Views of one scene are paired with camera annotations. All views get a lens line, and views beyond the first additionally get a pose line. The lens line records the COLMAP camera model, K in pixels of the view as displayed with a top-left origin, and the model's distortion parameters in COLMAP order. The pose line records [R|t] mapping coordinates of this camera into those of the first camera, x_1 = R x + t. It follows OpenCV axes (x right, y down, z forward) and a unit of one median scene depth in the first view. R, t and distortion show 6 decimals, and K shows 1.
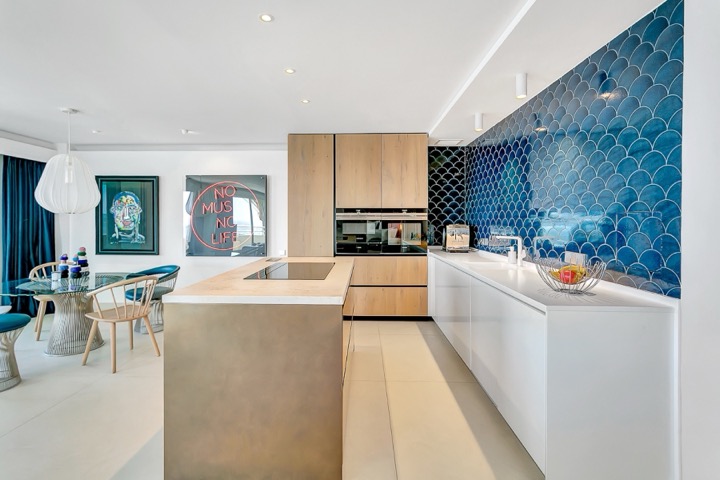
lens RADIAL K [[365.3, 0, 359.8], [0, 365.3, 228.0], [0, 0, 1]] dist [0.014362, 0.000436]
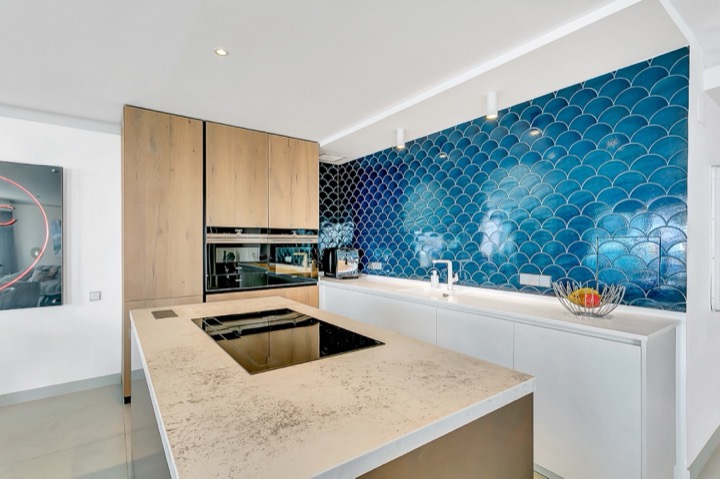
lens RADIAL K [[348.5, 0, 350.9], [0, 348.5, 248.4], [0, 0, 1]] dist [-0.001002, -0.000184]
pose [[0.799692, -0.009971, 0.600327, -0.248073], [0.012334, 0.999924, 0.000177, -0.008814], [-0.600284, 0.007263, 0.799754, 0.298495]]
